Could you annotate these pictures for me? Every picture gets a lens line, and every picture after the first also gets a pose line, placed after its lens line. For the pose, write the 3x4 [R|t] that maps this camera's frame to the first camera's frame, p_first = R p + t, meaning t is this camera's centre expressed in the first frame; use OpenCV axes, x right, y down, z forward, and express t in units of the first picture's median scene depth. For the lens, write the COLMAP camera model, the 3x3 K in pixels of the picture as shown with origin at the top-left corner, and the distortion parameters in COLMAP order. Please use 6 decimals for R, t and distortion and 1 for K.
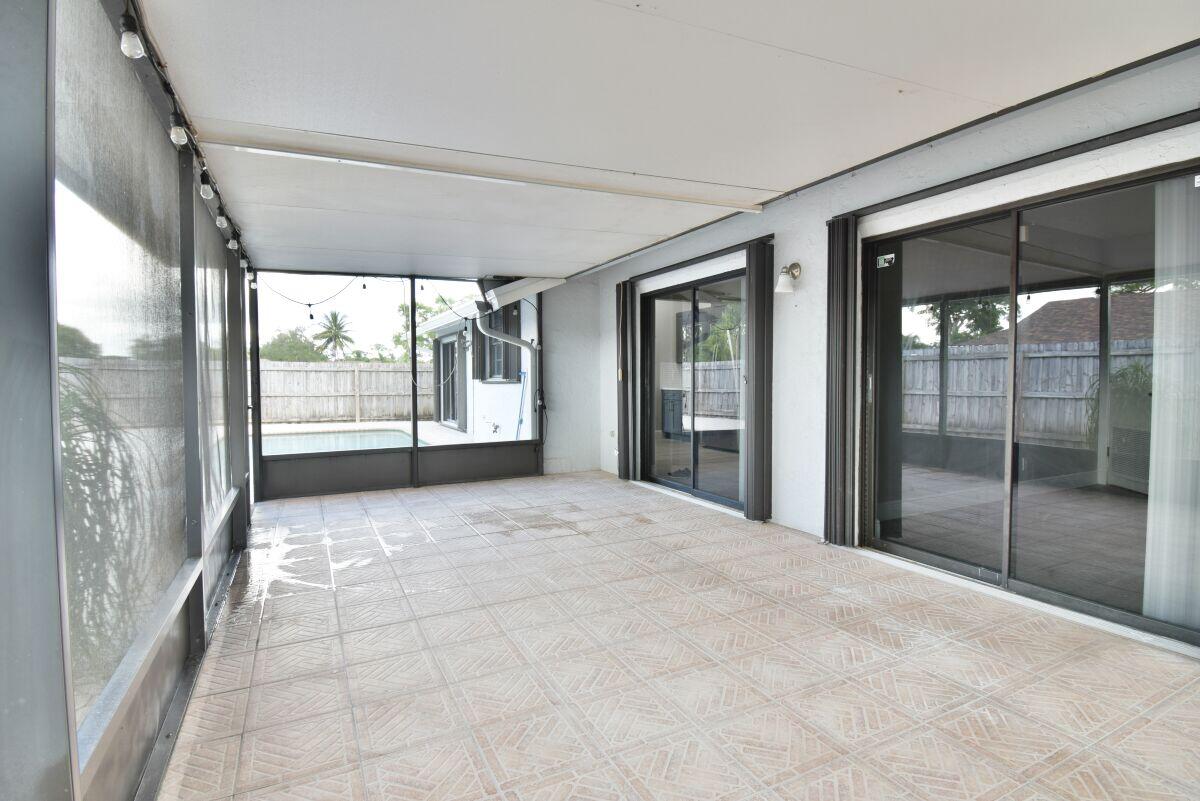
lens RADIAL K [[597.2, 0, 600.0], [0, 597.2, 400.5], [0, 0, 1]] dist [0.000058, -0.000005]
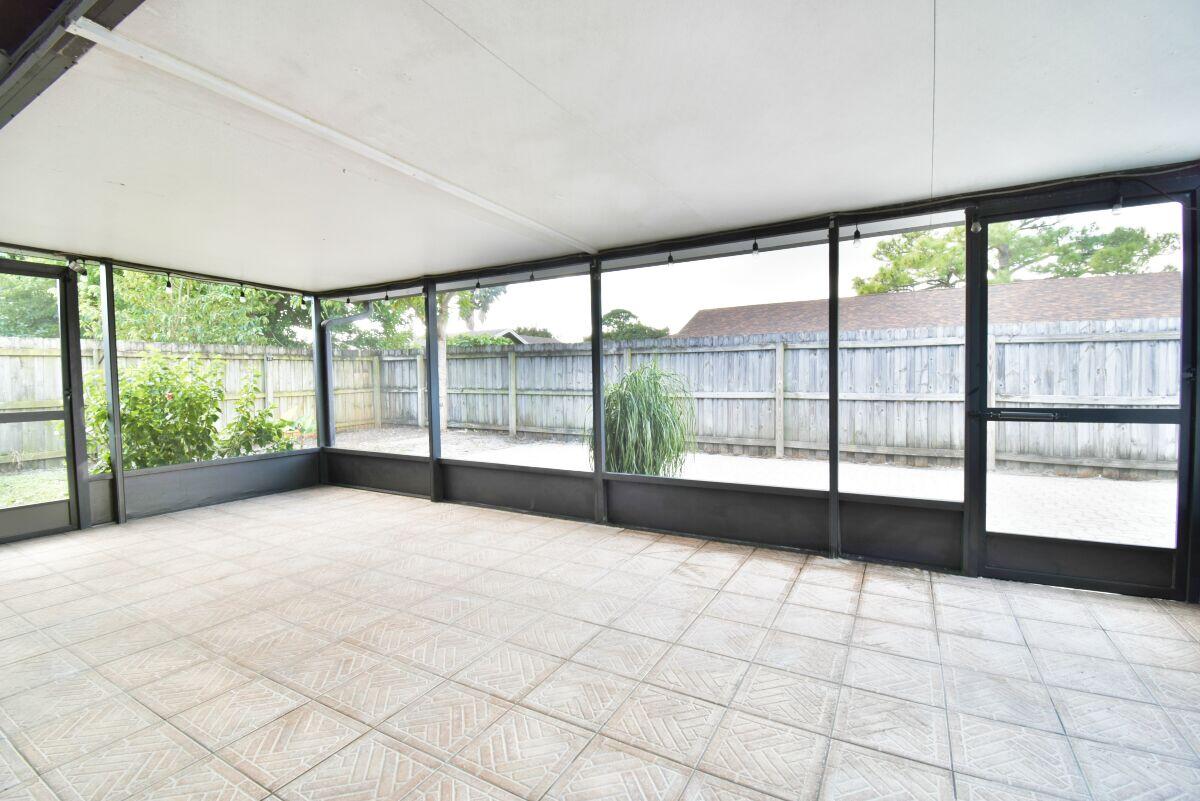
lens RADIAL K [[530.9, 0, 602.8], [0, 530.9, 397.6], [0, 0, 1]] dist [0.021711, -0.026992]
pose [[-0.827289, 0.031003, -0.560921, 0.208716], [-0.010586, 0.997438, 0.070744, -0.083560], [0.561677, 0.064464, -0.824841, 1.934044]]
